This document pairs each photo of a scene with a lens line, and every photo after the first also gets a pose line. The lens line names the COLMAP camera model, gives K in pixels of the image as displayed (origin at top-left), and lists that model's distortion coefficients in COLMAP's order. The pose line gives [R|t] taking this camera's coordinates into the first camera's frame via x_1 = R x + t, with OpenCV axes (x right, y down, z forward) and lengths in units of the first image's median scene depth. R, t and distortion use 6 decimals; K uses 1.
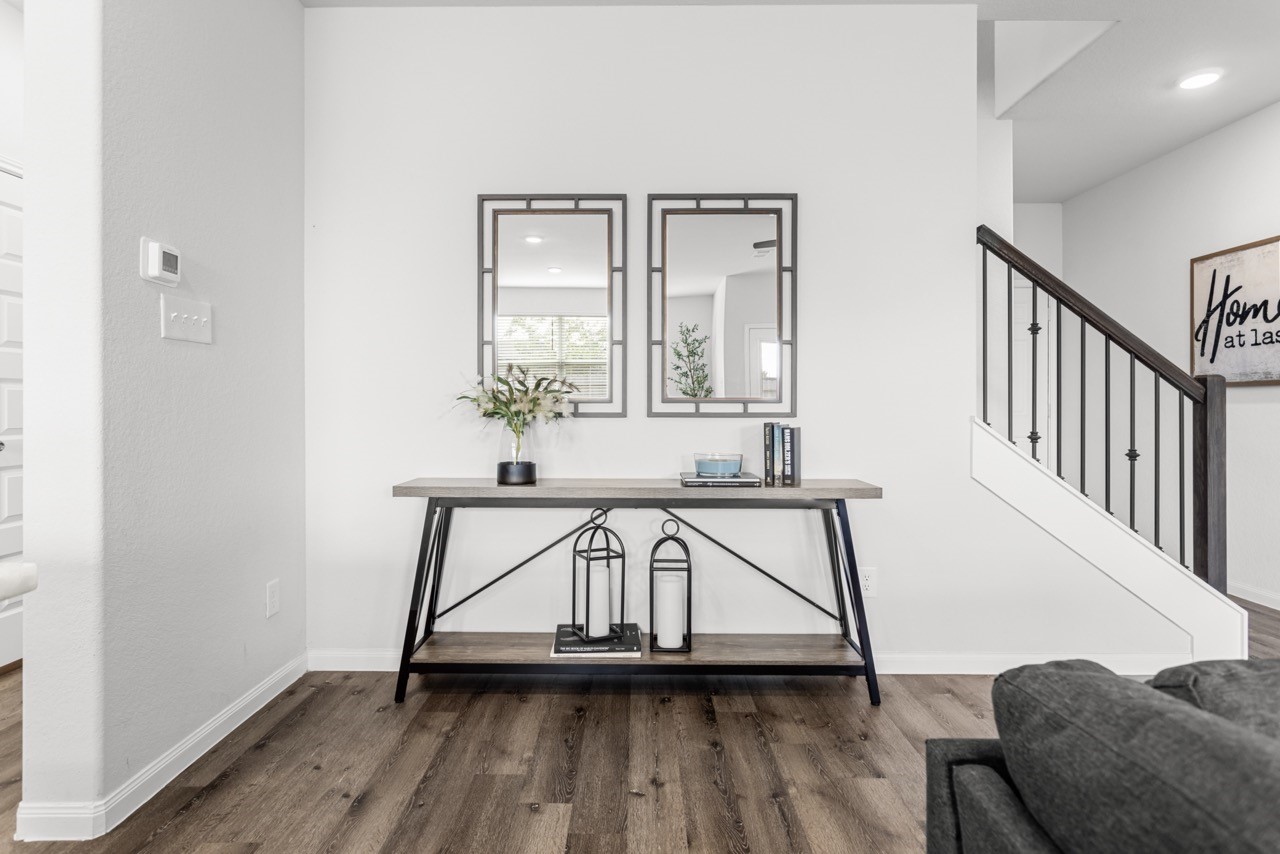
lens RADIAL K [[667.2, 0, 627.7], [0, 667.2, 406.6], [0, 0, 1]] dist [-0.017005, 0.008274]
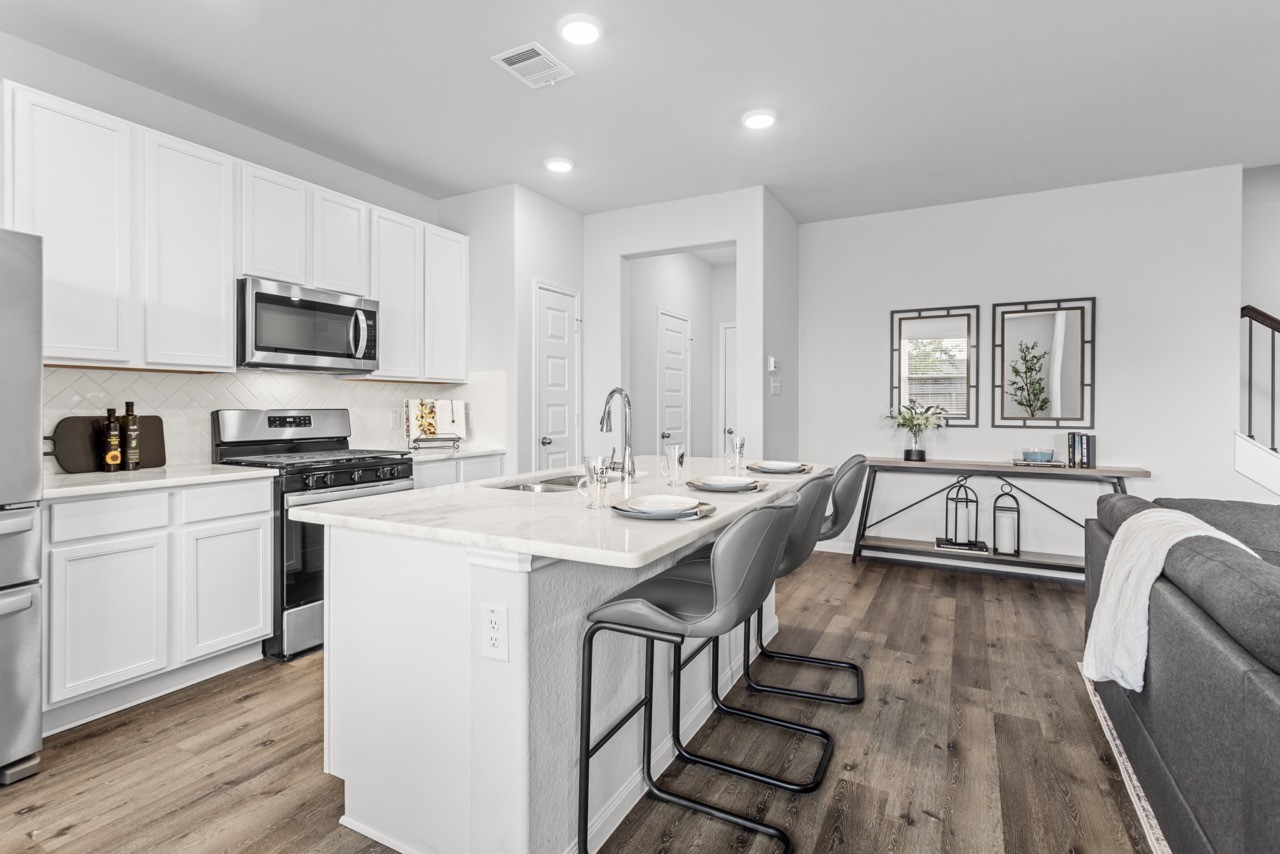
lens RADIAL K [[618.8, 0, 628.9], [0, 618.8, 407.6], [0, 0, 1]] dist [0.001760, 0.001176]
pose [[0.883483, 0.002271, -0.468458, -0.052534], [-0.001048, 0.999995, 0.002871, -0.041390], [0.468463, -0.002046, 0.883481, -0.924079]]
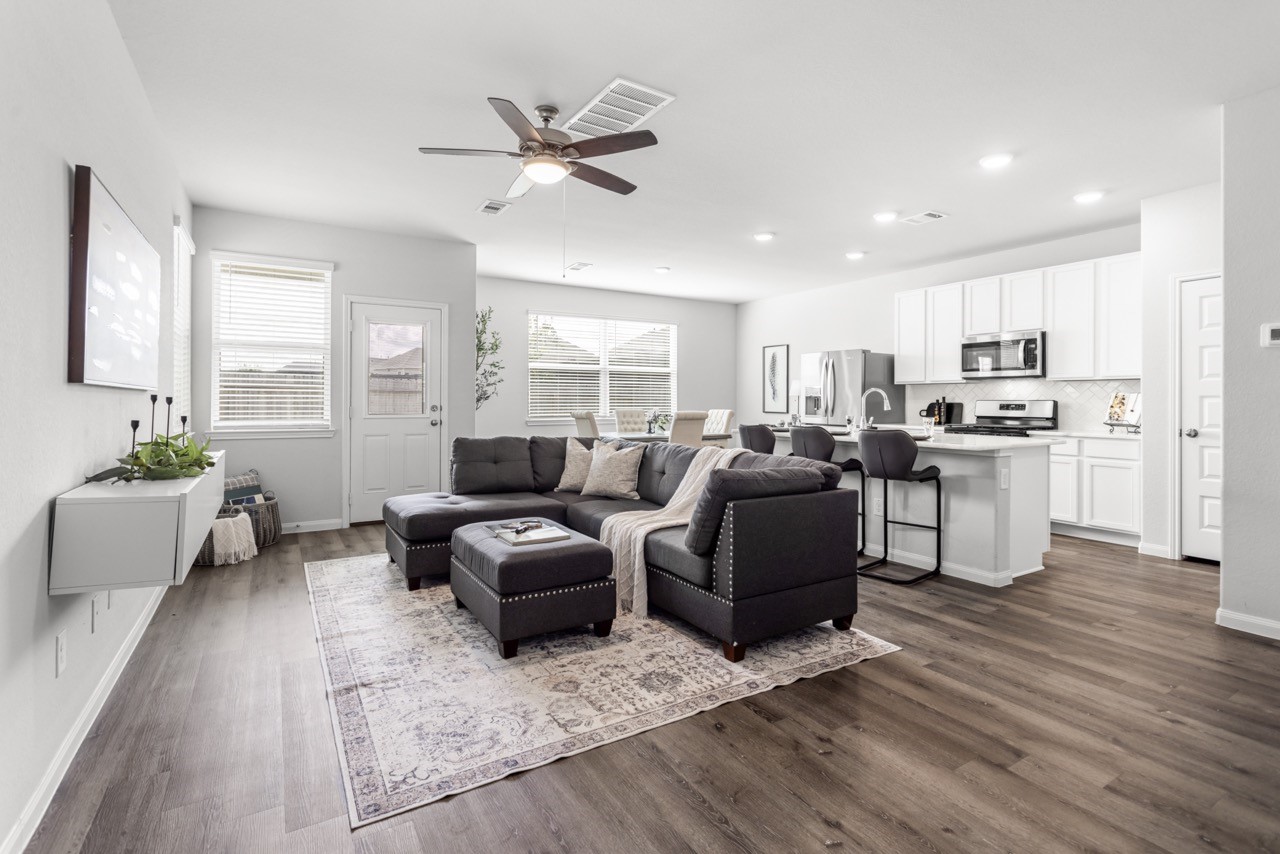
lens RADIAL K [[601.0, 0, 632.9], [0, 601.0, 404.6], [0, 0, 1]] dist [-0.001199, 0.001368]
pose [[-0.851688, 0.001162, -0.524048, 1.056467], [-0.002936, 0.999971, 0.006988, -0.028697], [0.524041, 0.007490, -0.851660, 0.991643]]
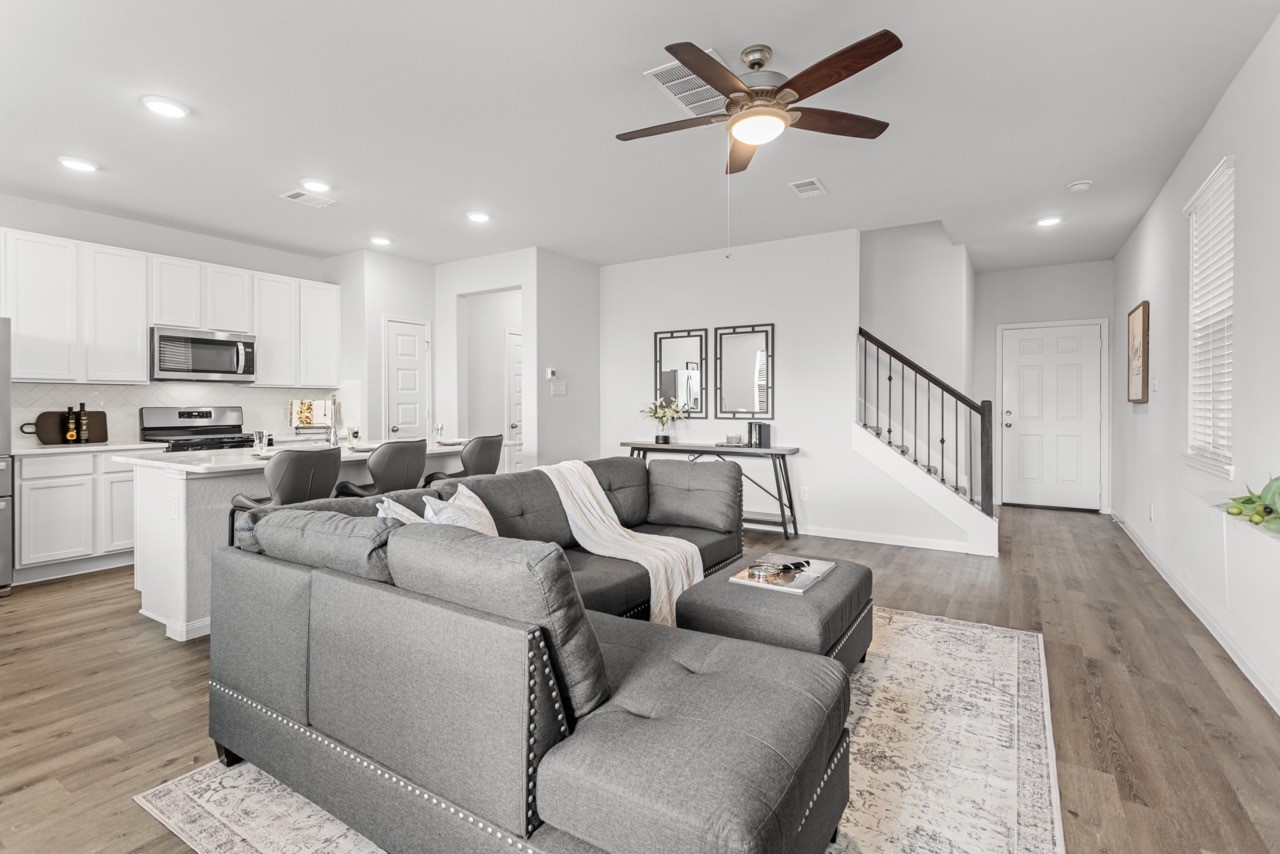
lens RADIAL K [[601.0, 0, 632.9], [0, 601.0, 404.6], [0, 0, 1]] dist [-0.001199, 0.001368]
pose [[0.847750, -0.001114, -0.530395, 0.929707], [0.002795, 0.999993, 0.002367, -0.041864], [0.530389, -0.003489, 0.847748, -1.012060]]
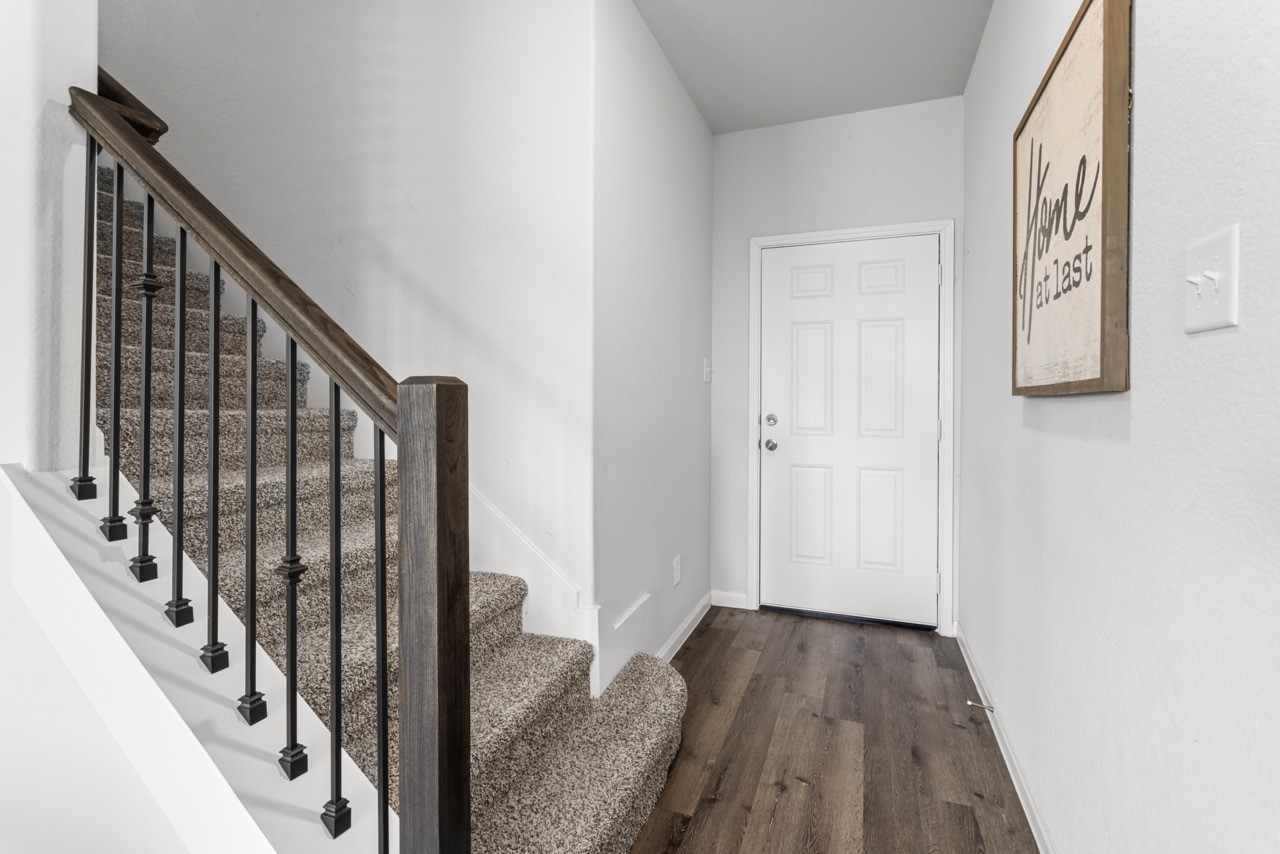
lens RADIAL K [[599.0, 0, 632.9], [0, 599.0, 401.2], [0, 0, 1]] dist [-0.002411, 0.000865]
pose [[0.934588, 0.002831, -0.355720, 1.100048], [-0.003326, 0.999994, -0.000781, -0.033986], [0.355716, 0.001914, 0.934592, 0.725274]]
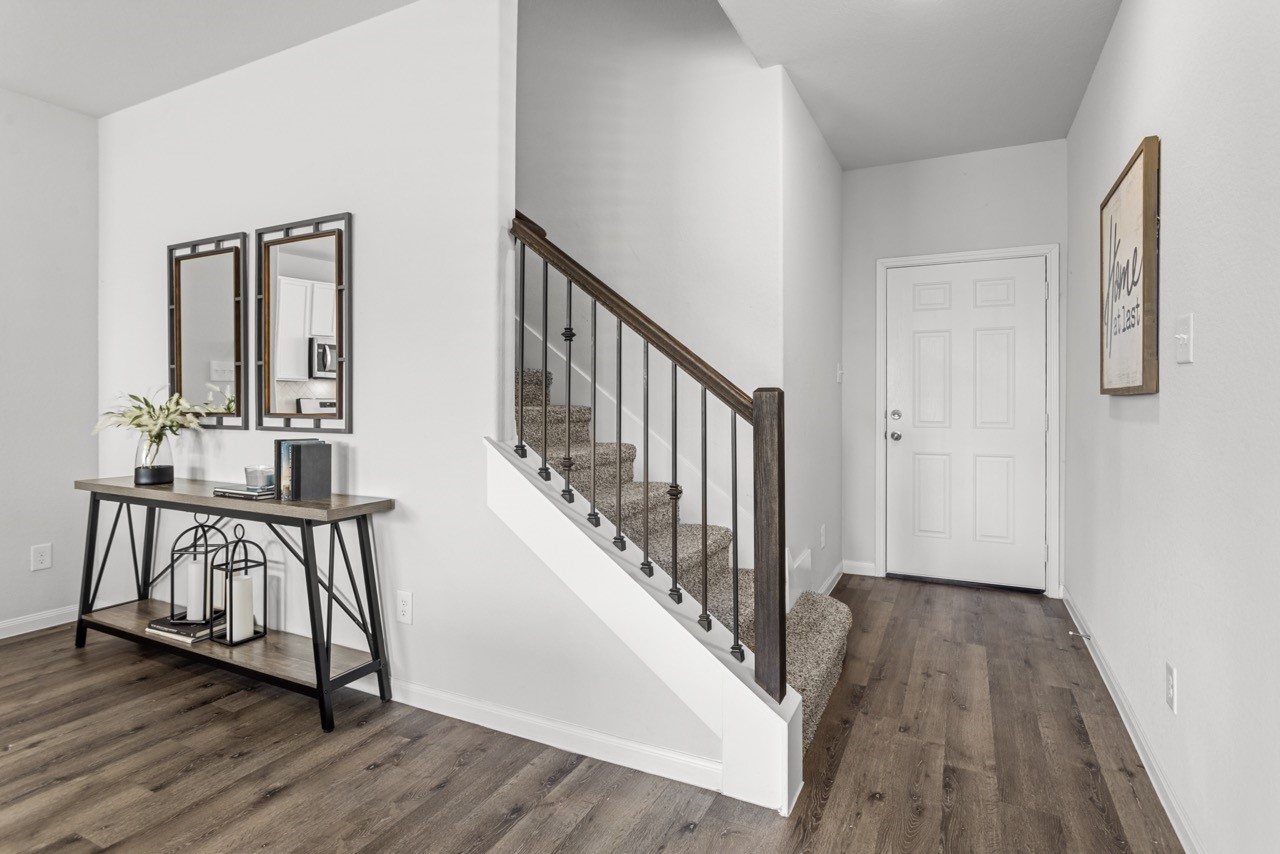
lens RADIAL K [[655.7, 0, 638.3], [0, 655.7, 398.4], [0, 0, 1]] dist [-0.003071, -0.000136]
pose [[0.898961, -0.000629, -0.438028, 1.061468], [0.000612, 1.000000, -0.000180, -0.036342], [0.438028, -0.000106, 0.898961, 0.293217]]
